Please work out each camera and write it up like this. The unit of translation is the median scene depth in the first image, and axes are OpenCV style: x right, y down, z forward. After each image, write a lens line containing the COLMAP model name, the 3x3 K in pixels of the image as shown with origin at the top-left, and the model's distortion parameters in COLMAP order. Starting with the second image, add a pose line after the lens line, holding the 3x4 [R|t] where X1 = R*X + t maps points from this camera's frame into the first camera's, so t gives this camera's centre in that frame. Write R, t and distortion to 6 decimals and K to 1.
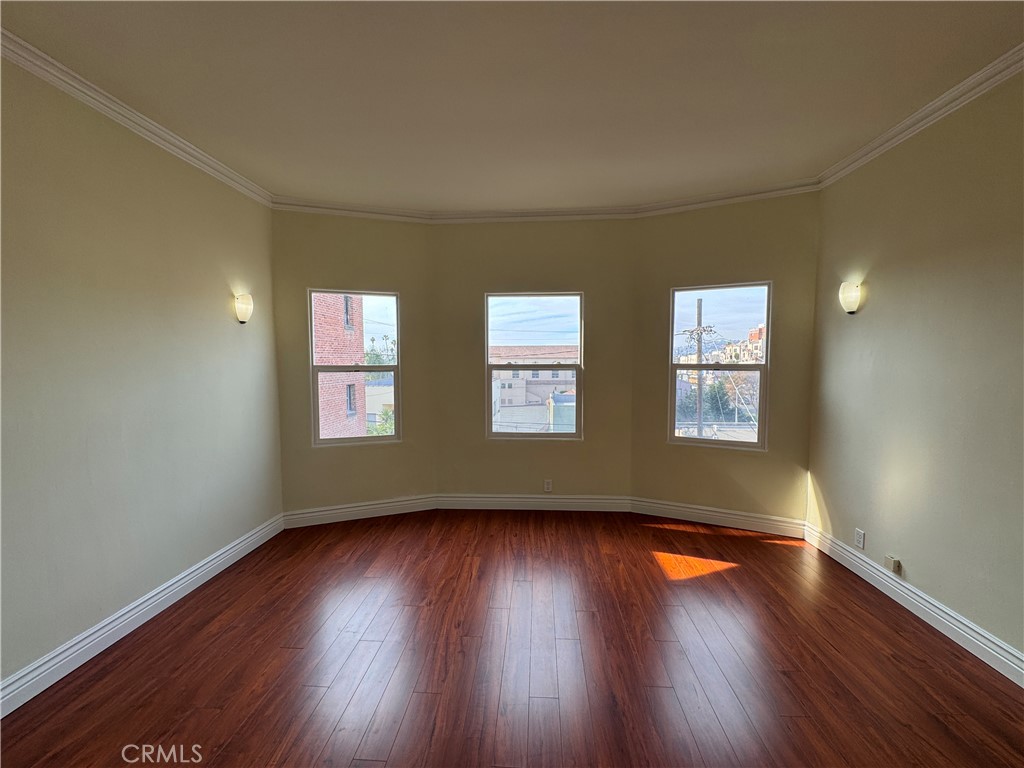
lens RADIAL K [[409.7, 0, 514.5], [0, 409.7, 387.7], [0, 0, 1]] dist [-0.000010, 0.000034]
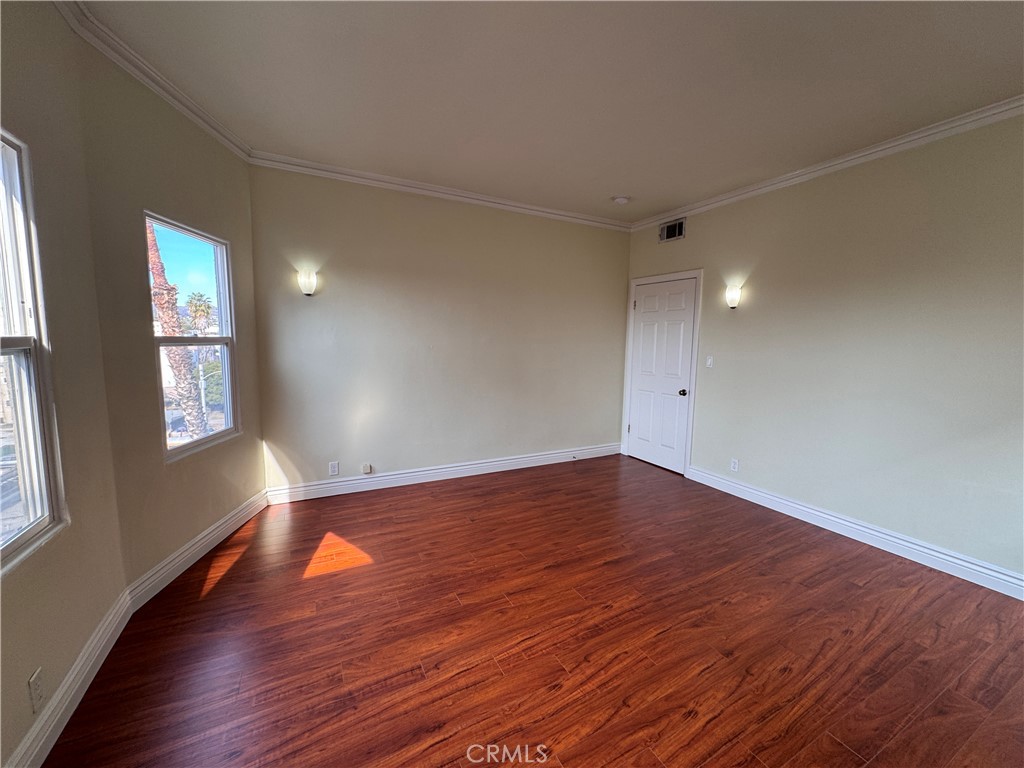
lens RADIAL K [[409.7, 0, 511.9], [0, 409.7, 384.5], [0, 0, 1]] dist [-0.000010, 0.000034]
pose [[-0.515771, -0.098567, 0.851038, -0.513295], [0.046618, 0.988659, 0.142759, -0.059968], [-0.855457, 0.113304, -0.505327, 1.045015]]
